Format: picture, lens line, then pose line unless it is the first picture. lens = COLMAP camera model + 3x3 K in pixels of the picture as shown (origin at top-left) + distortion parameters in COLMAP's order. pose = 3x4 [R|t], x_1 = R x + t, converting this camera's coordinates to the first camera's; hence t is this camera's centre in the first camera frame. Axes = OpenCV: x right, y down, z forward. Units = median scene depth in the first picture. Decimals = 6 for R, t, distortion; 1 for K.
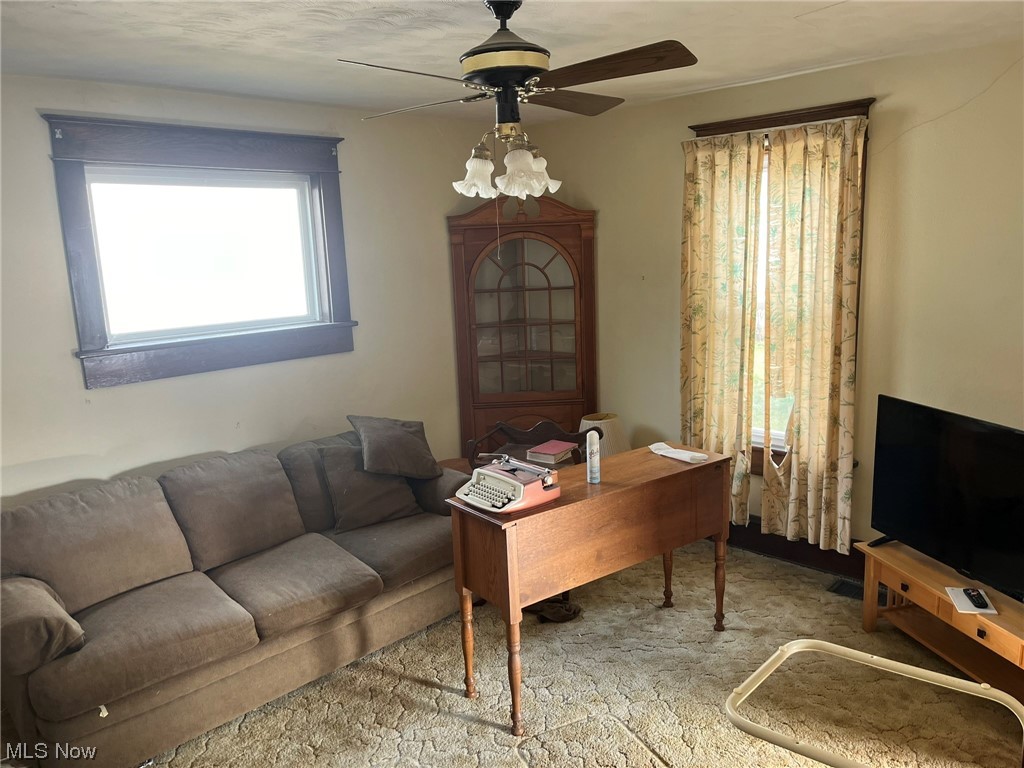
lens RADIAL K [[772.0, 0, 512.0], [0, 772.0, 384.0], [0, 0, 1]] dist [0.032631, -0.000098]
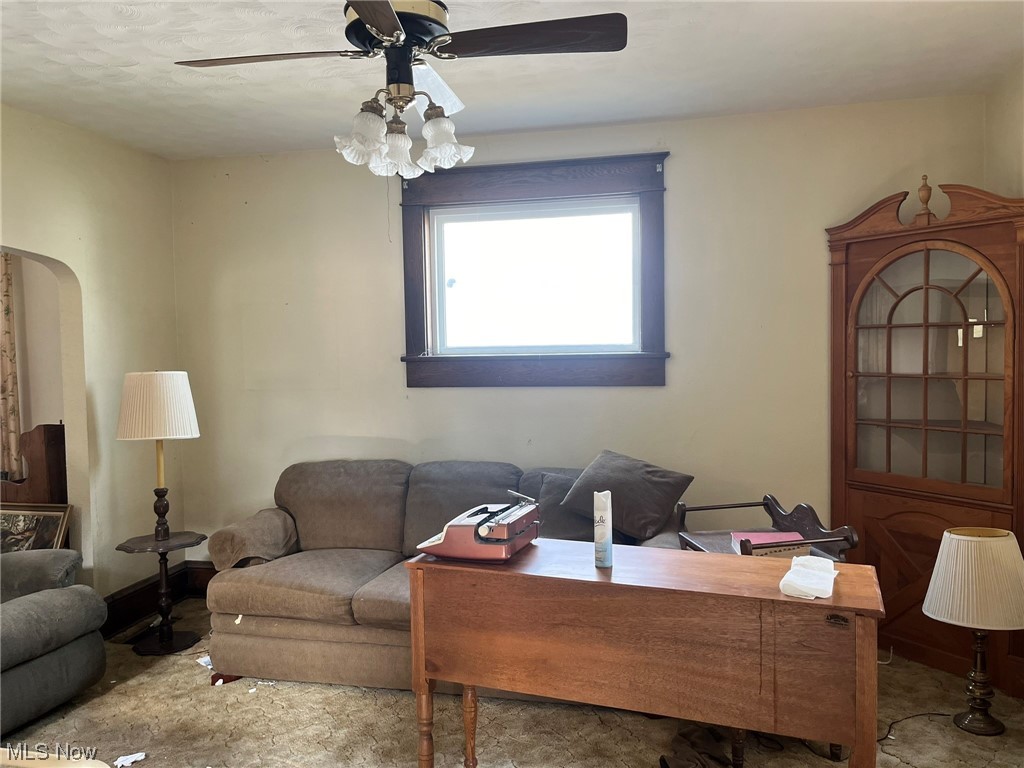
lens RADIAL K [[777.8, 0, 516.7], [0, 777.8, 377.6], [0, 0, 1]] dist [0.075720, -0.106210]
pose [[0.531614, 0.067647, -0.844281, 0.517950], [-0.153236, 0.988038, -0.017322, -0.012299], [0.833009, 0.138583, 0.535621, 0.424588]]
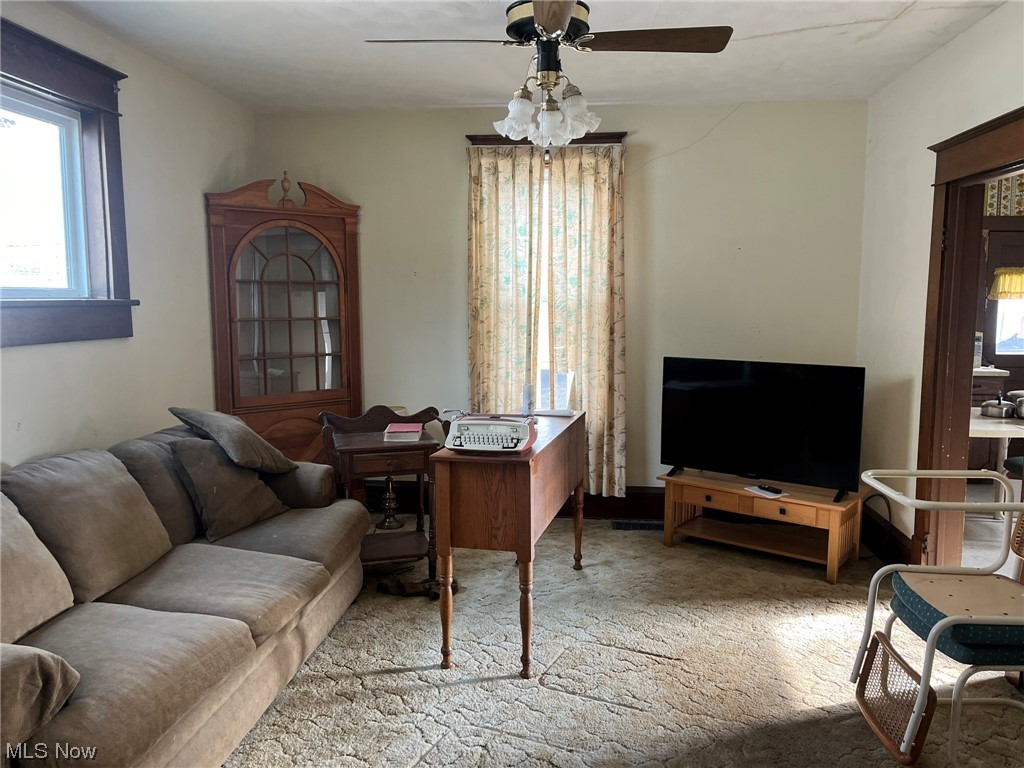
lens RADIAL K [[771.2, 0, 512.0], [0, 771.2, 384.0], [0, 0, 1]] dist [0.102755, -0.140966]
pose [[0.780364, -0.030938, 0.624560, -0.459344], [0.082376, 0.995157, -0.053629, 0.092244], [-0.619876, 0.093299, 0.779133, 0.140851]]
